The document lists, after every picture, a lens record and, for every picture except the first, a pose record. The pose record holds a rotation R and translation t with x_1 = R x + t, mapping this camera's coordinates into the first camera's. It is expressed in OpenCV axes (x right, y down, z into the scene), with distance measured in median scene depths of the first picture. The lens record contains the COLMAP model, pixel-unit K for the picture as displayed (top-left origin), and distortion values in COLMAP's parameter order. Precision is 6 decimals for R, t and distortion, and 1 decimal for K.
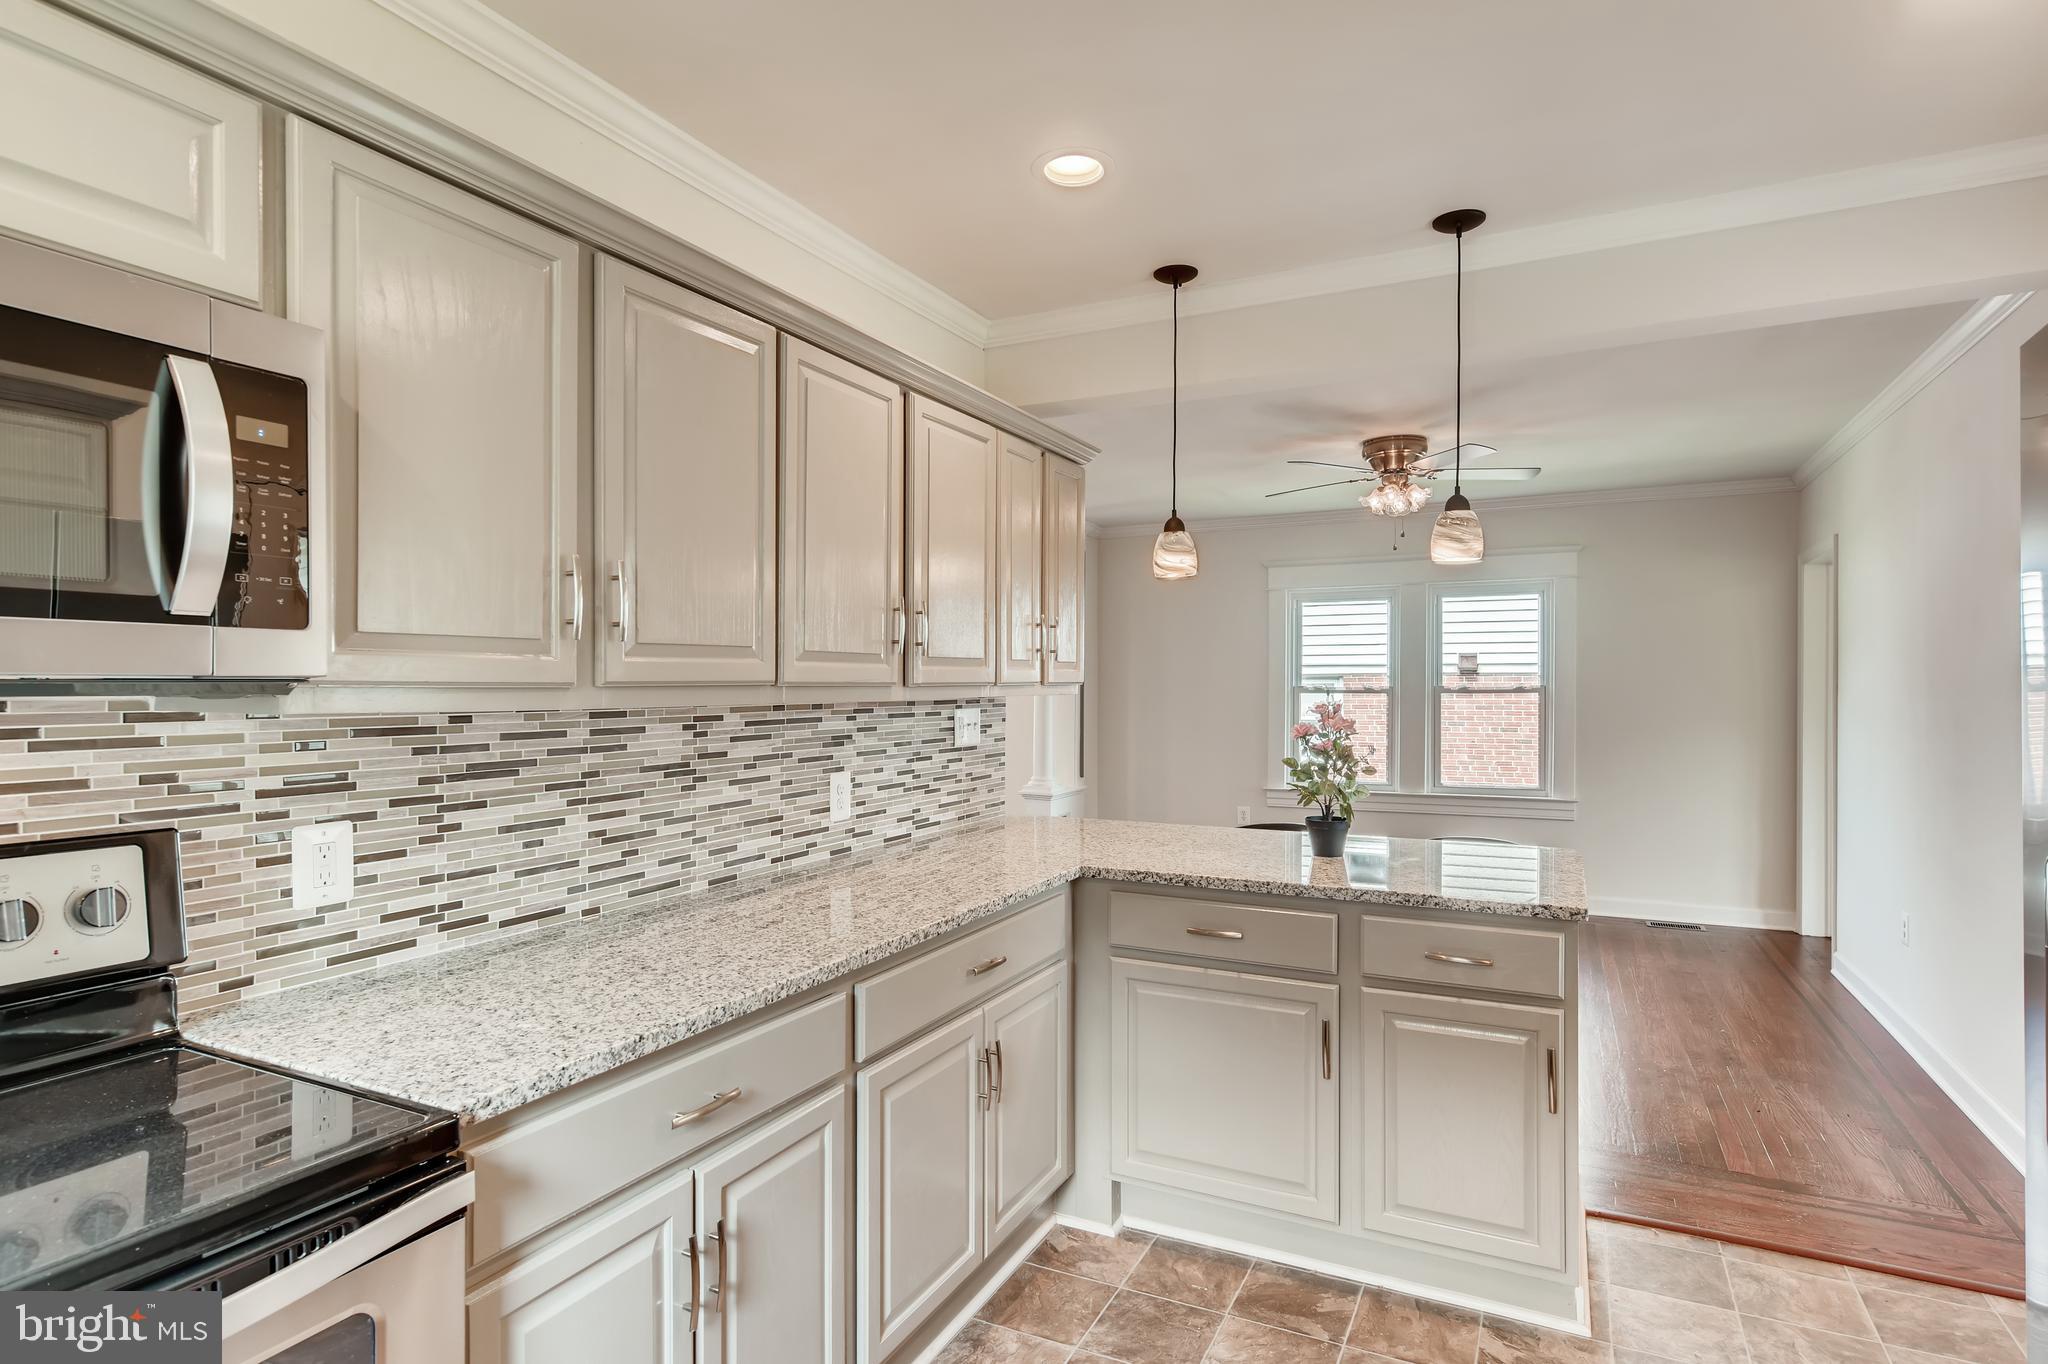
lens RADIAL K [[1071.9, 0, 1020.8], [0, 1071.9, 684.6], [0, 0, 1]] dist [-0.001268, 0.003538]
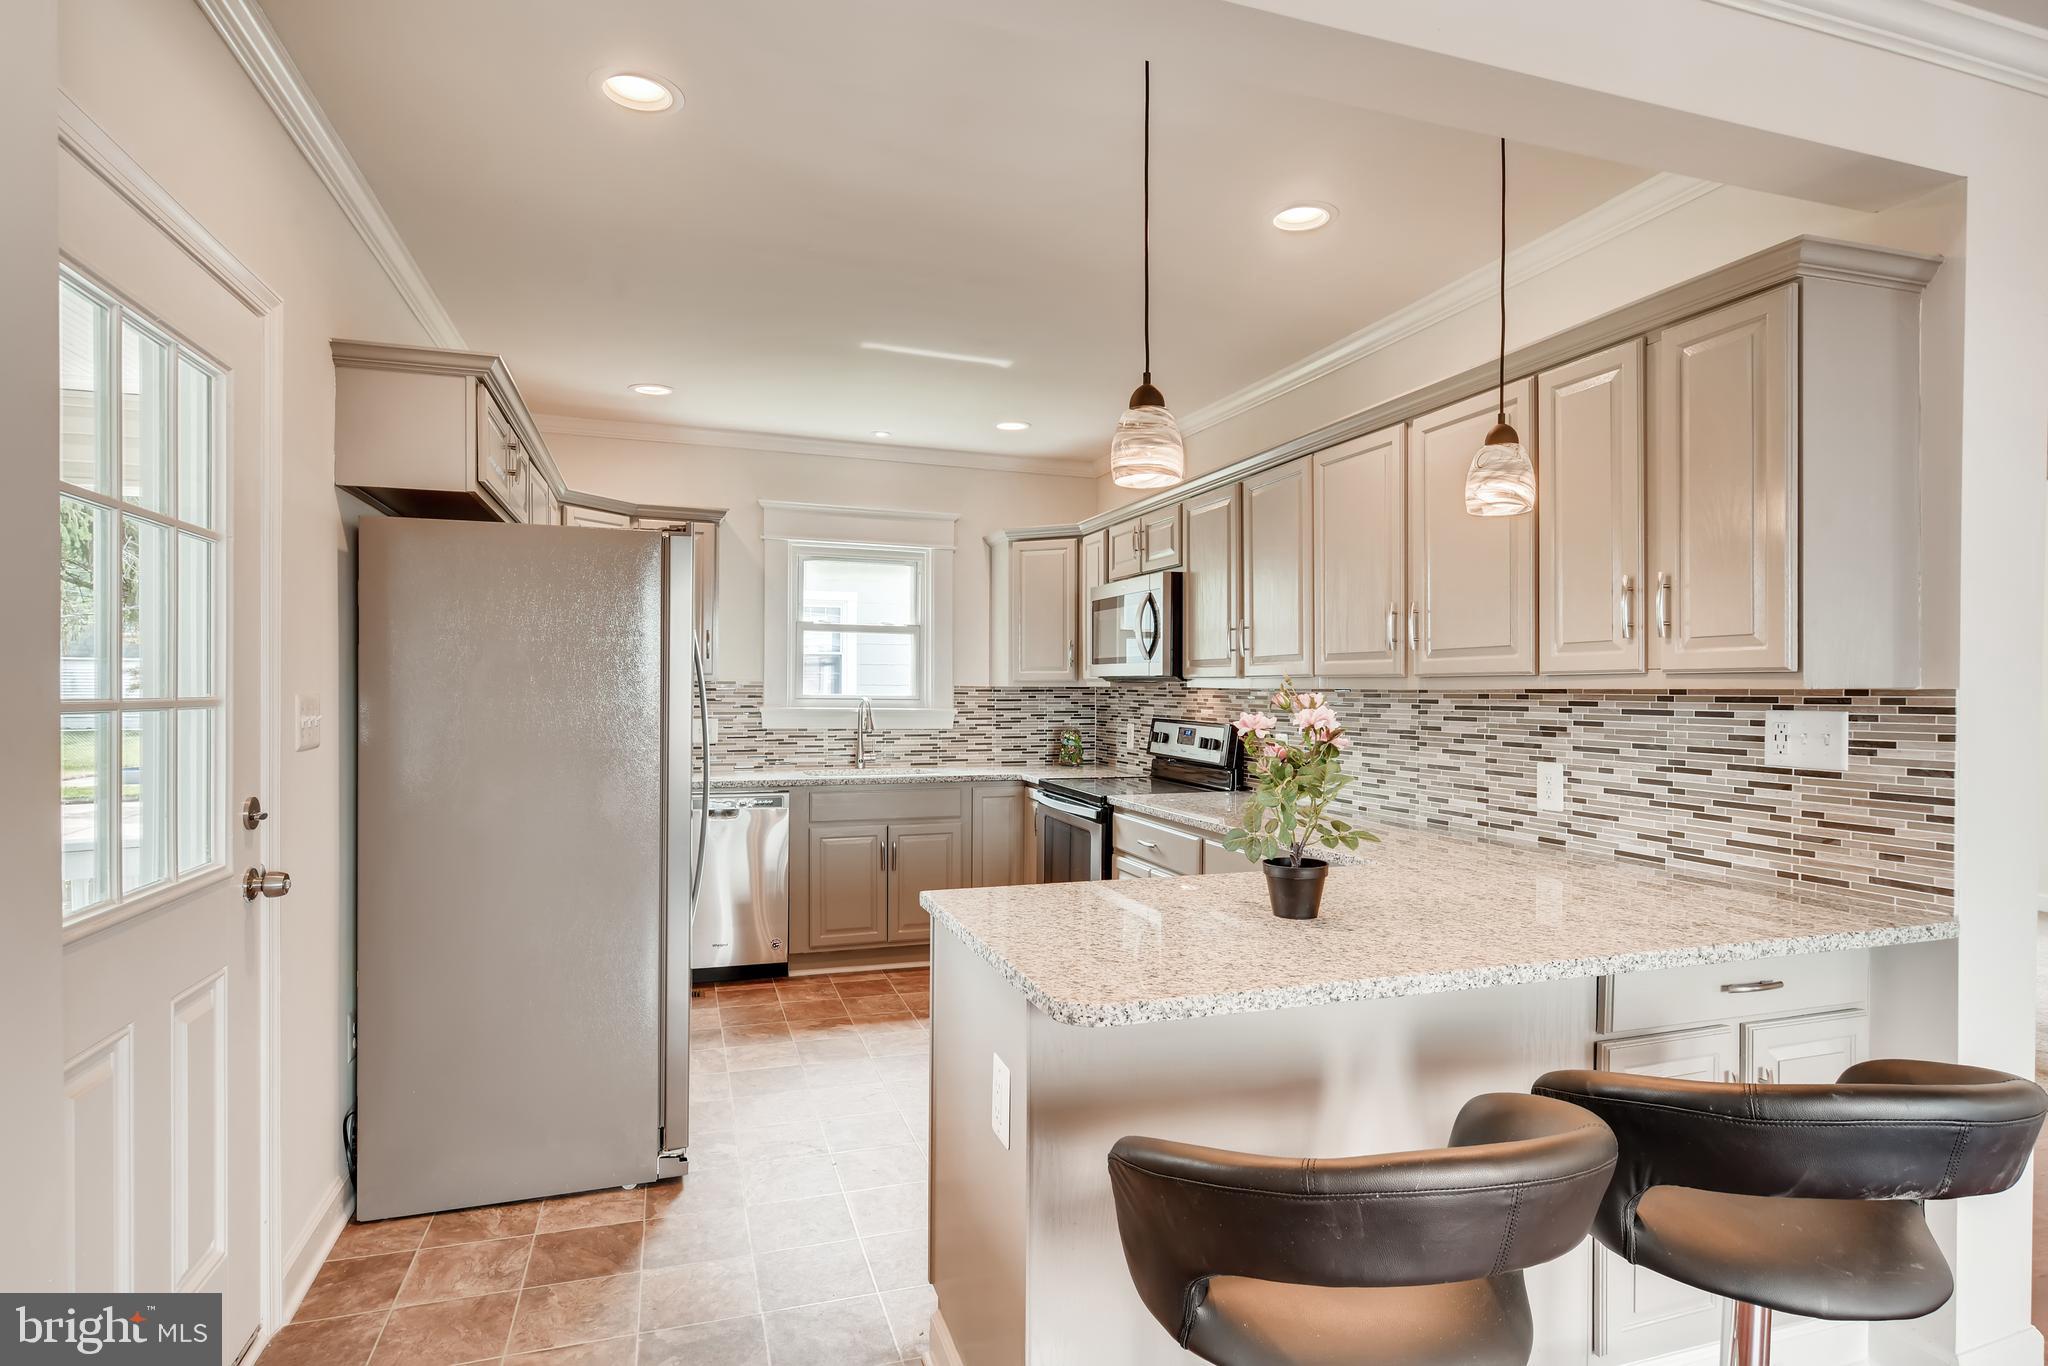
lens RADIAL K [[1071.9, 0, 1023.4], [0, 1071.9, 679.6], [0, 0, 1]] dist [-0.001268, 0.003538]
pose [[-0.706819, 0.010121, -0.707322, 1.166876], [0.013264, 0.999911, 0.001052, -0.005369], [0.707270, -0.008638, -0.706891, 1.775447]]
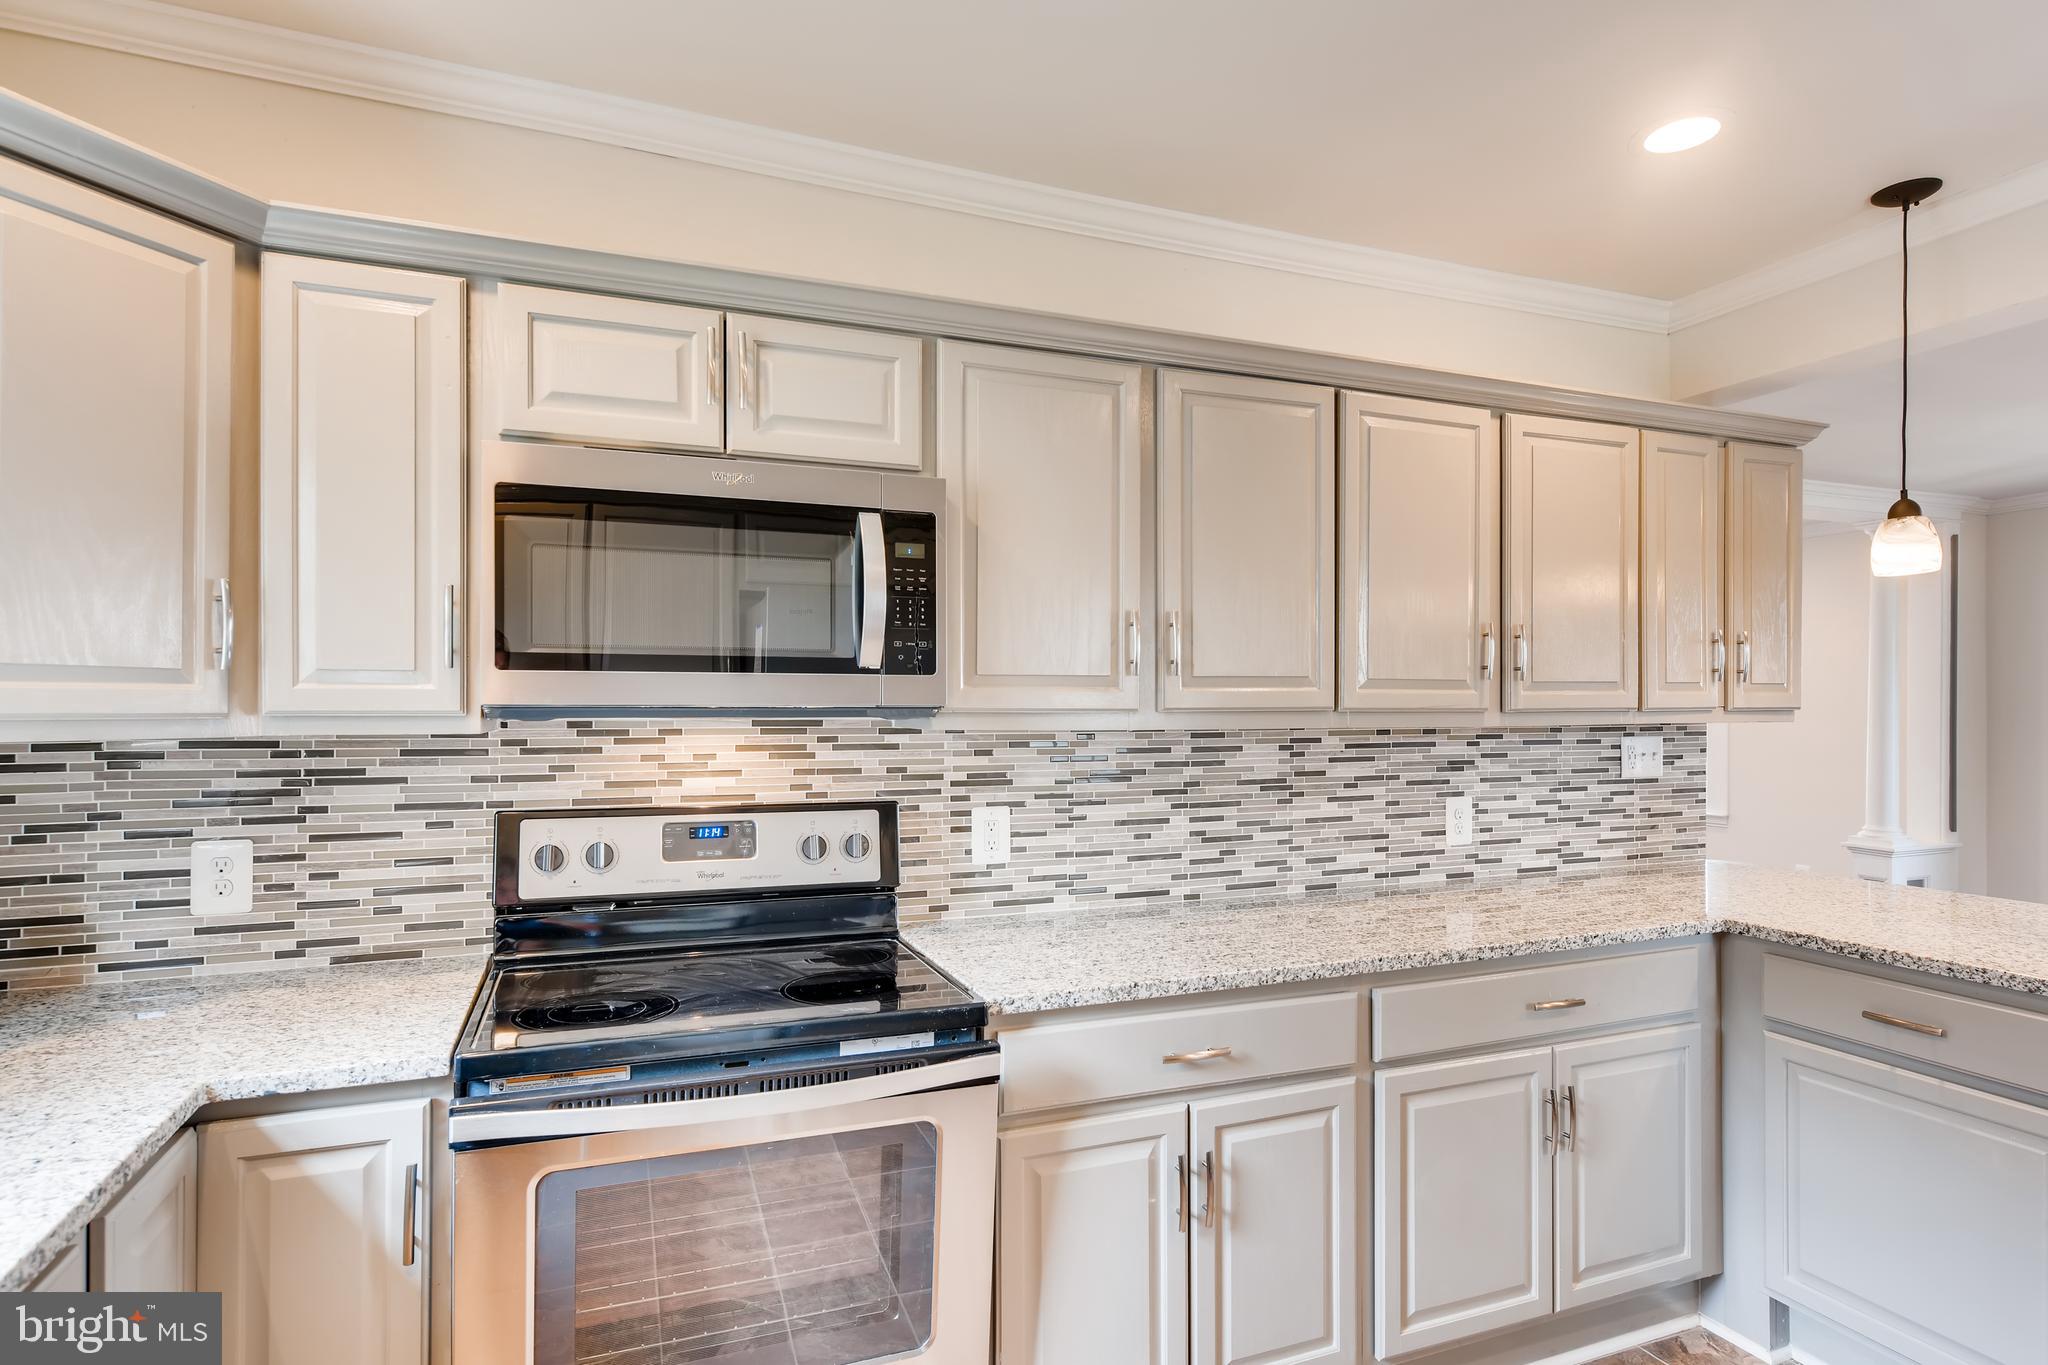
lens RADIAL K [[1071.9, 0, 1019.0], [0, 1071.9, 696.3], [0, 0, 1]] dist [-0.001268, 0.003538]
pose [[0.744031, -0.008021, -0.668097, 0.258026], [0.000076, 0.999929, -0.011919, -0.001326], [0.668146, 0.008817, 0.743978, -0.036124]]
